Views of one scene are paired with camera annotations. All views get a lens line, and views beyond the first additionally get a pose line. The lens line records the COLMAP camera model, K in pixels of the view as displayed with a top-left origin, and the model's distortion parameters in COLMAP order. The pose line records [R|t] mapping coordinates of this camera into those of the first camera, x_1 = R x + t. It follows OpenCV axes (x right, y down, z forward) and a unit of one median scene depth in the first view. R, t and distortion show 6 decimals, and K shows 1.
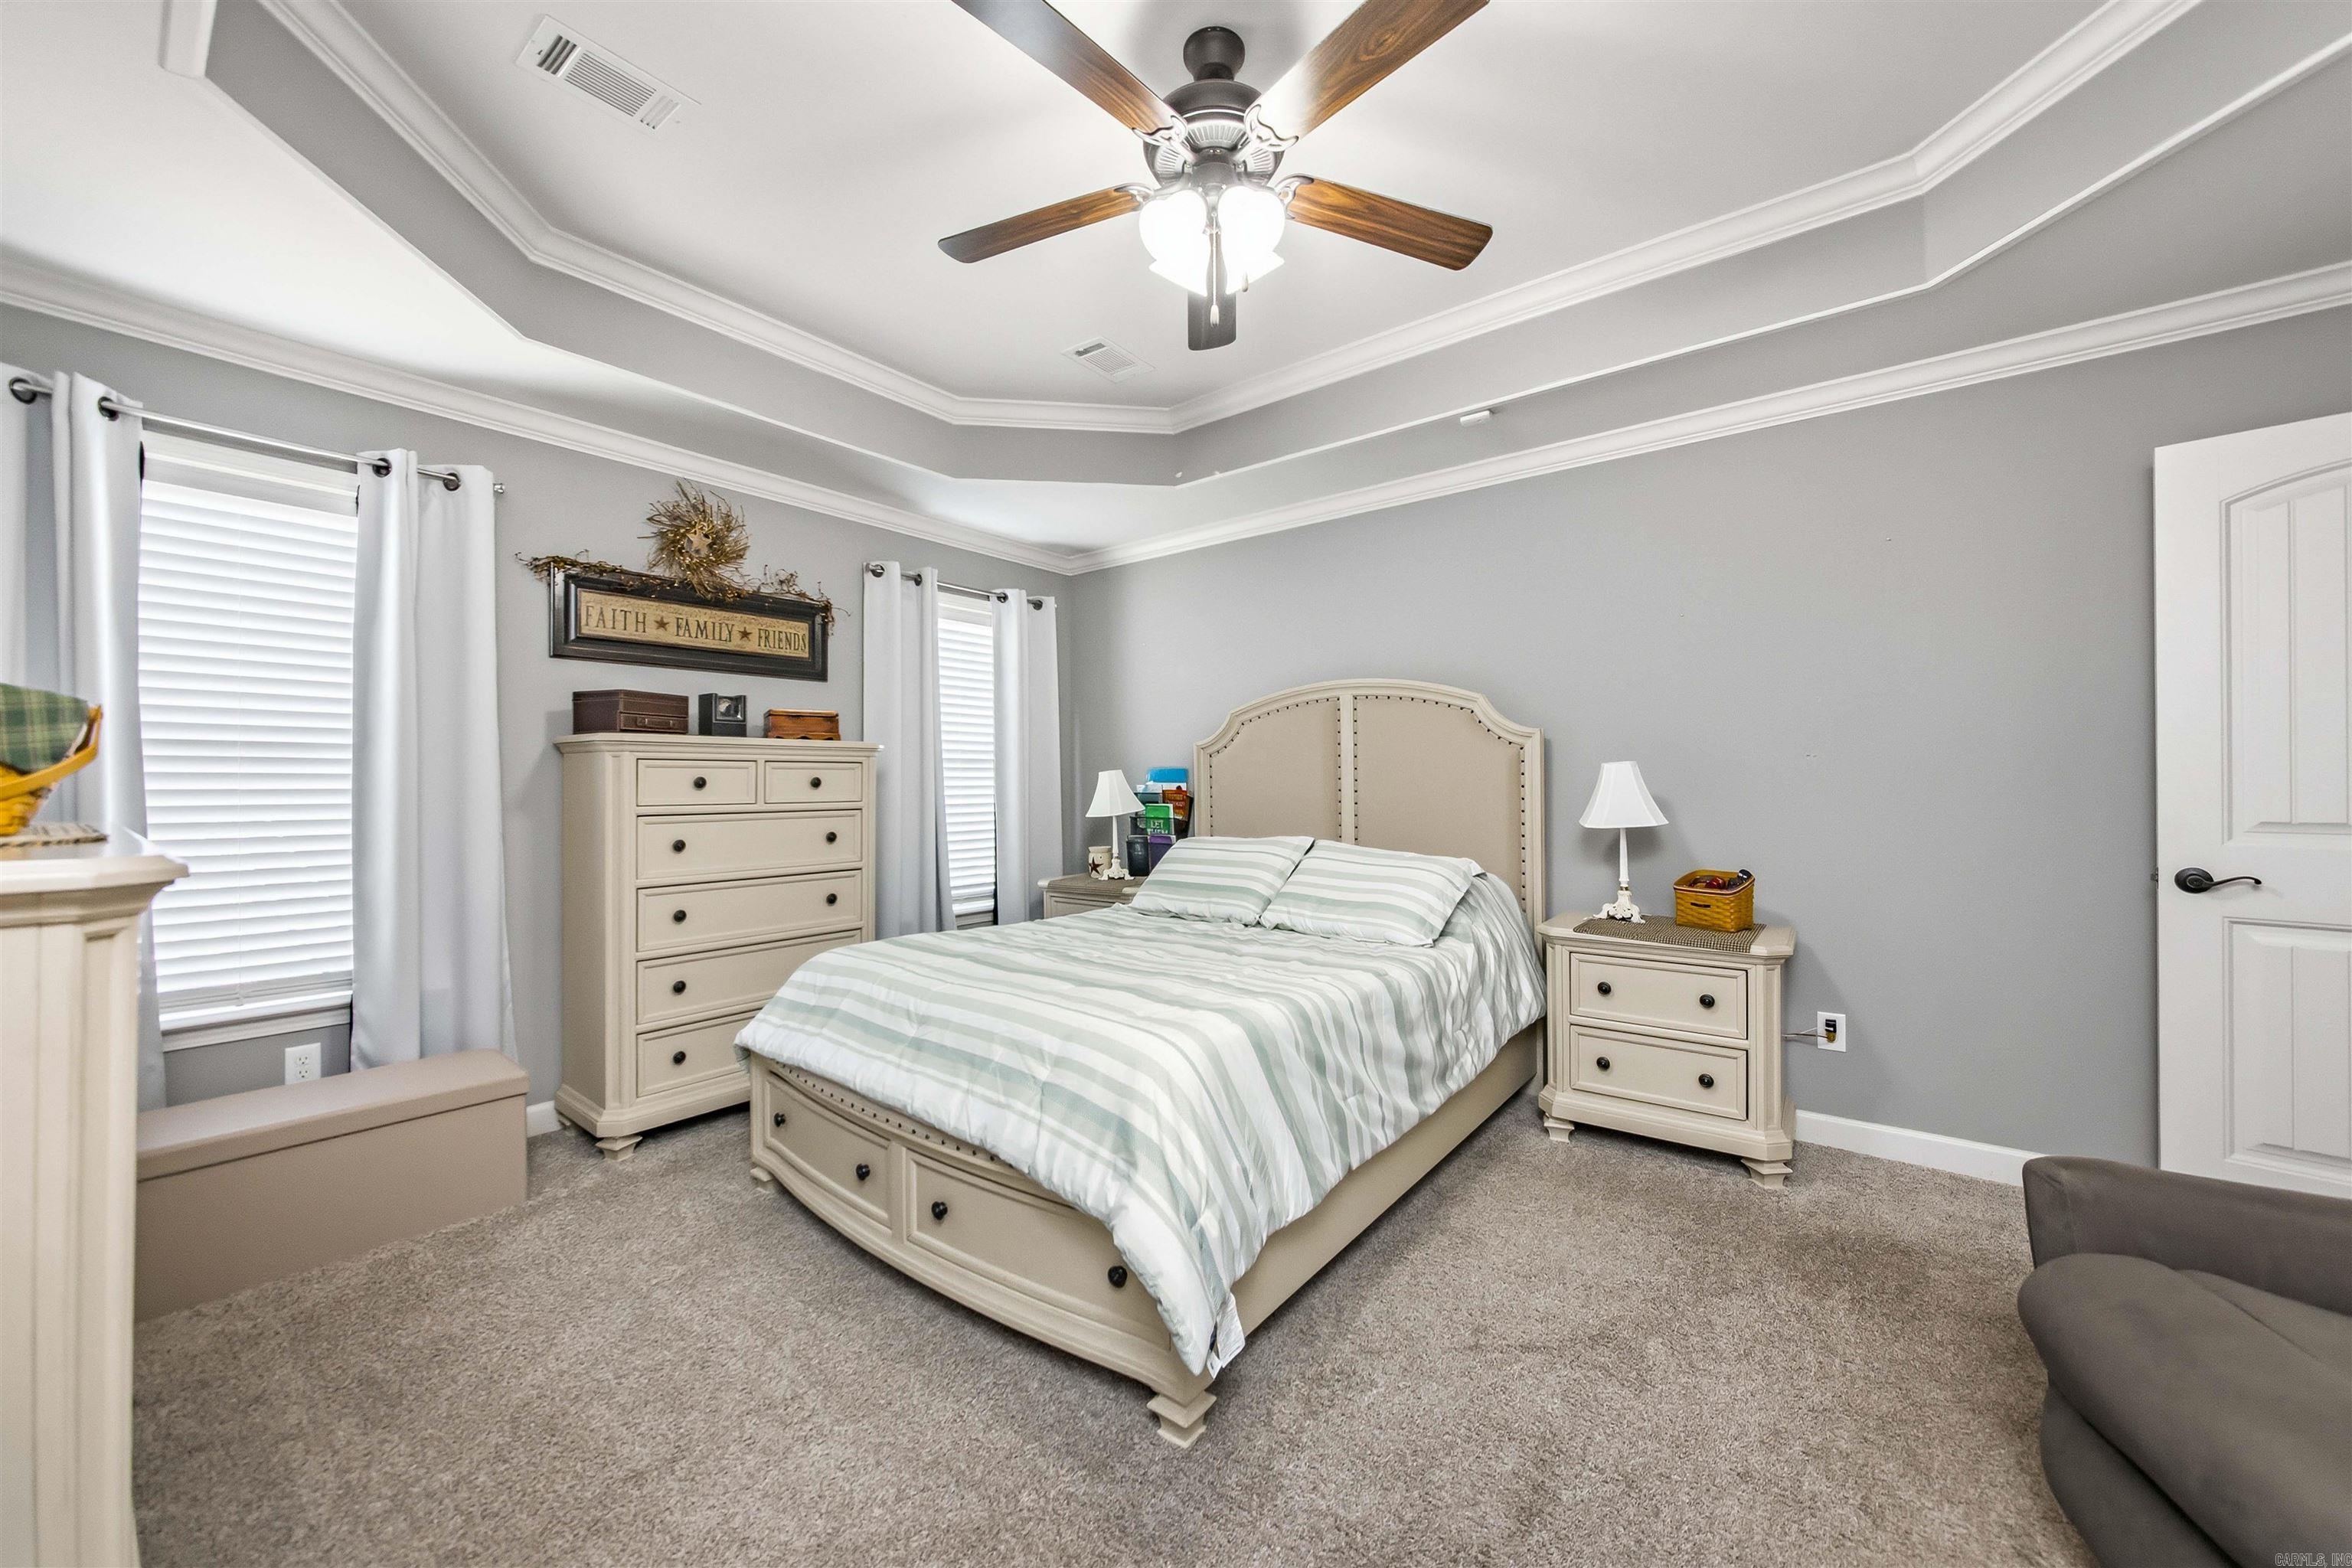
lens RADIAL K [[867.4, 0, 1194.5], [0, 867.4, 776.6], [0, 0, 1]] dist [0.001240, 0.000767]
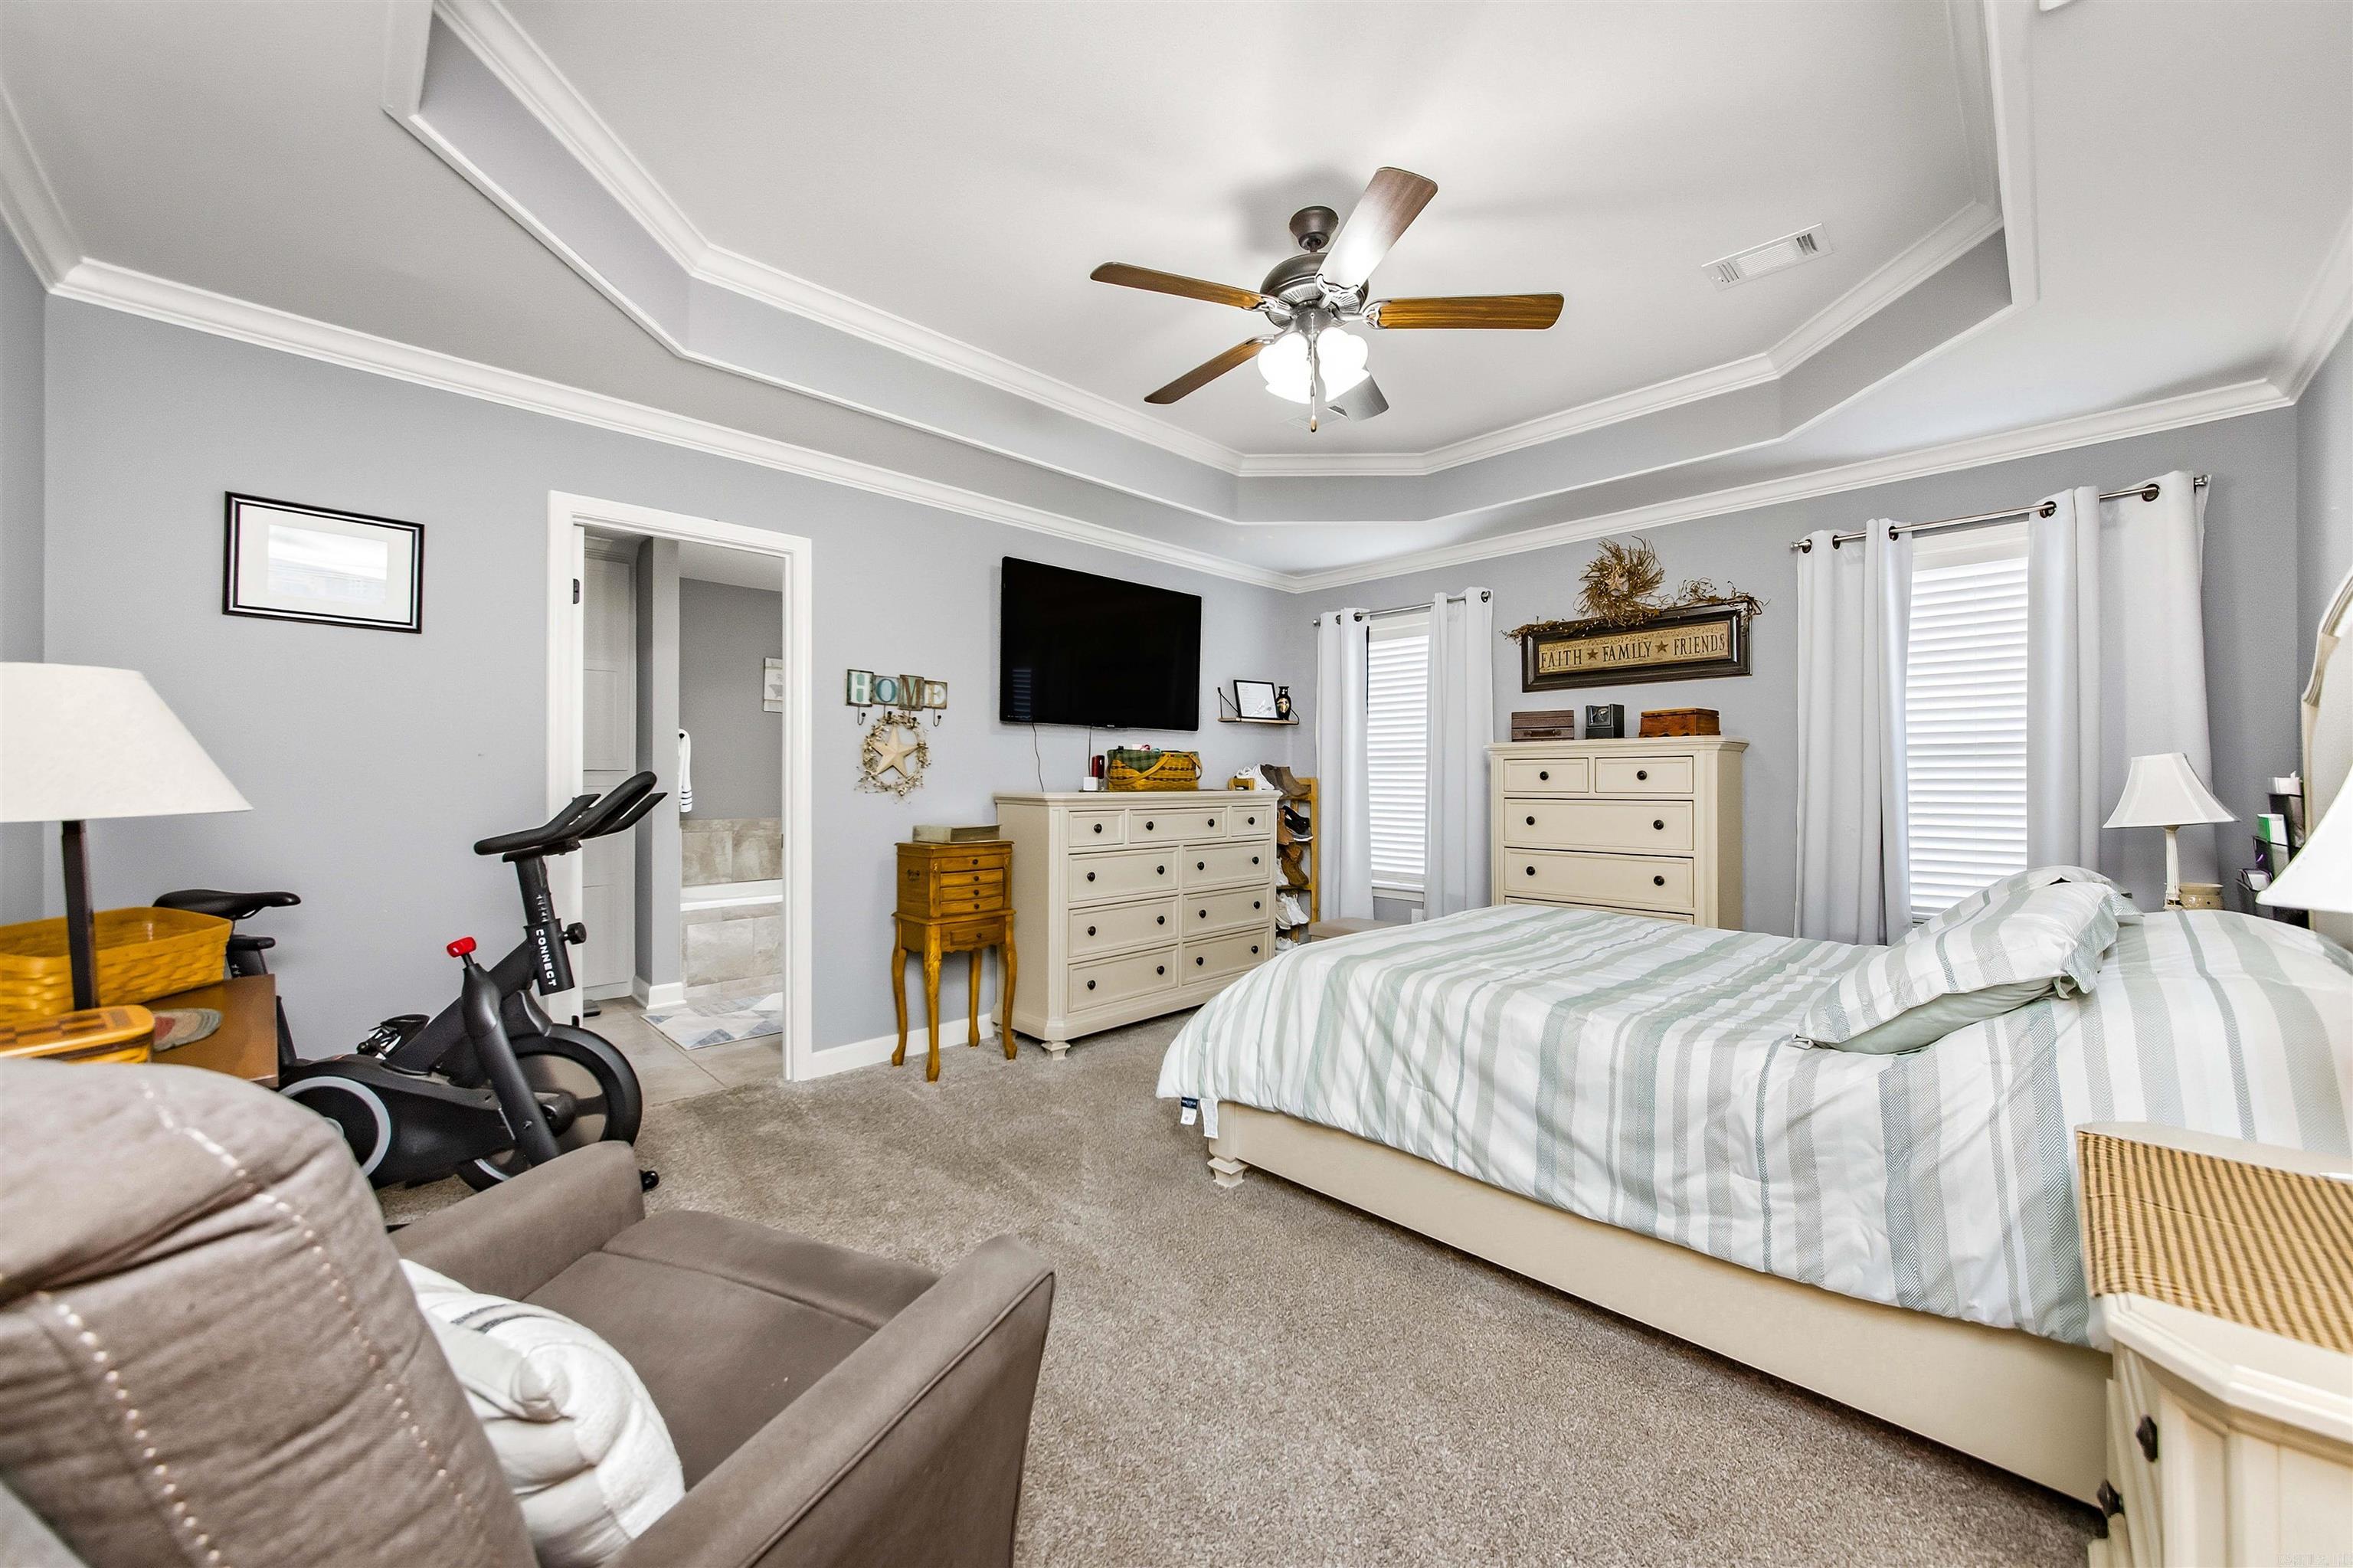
lens RADIAL K [[865.4, 0, 1170.7], [0, 865.4, 776.2], [0, 0, 1]] dist [0.000661, 0.000037]
pose [[-0.130392, -0.007702, -0.991433, 0.738331], [-0.001228, 0.999970, -0.007606, 0.017218], [0.991462, 0.000226, -0.130398, 0.526292]]
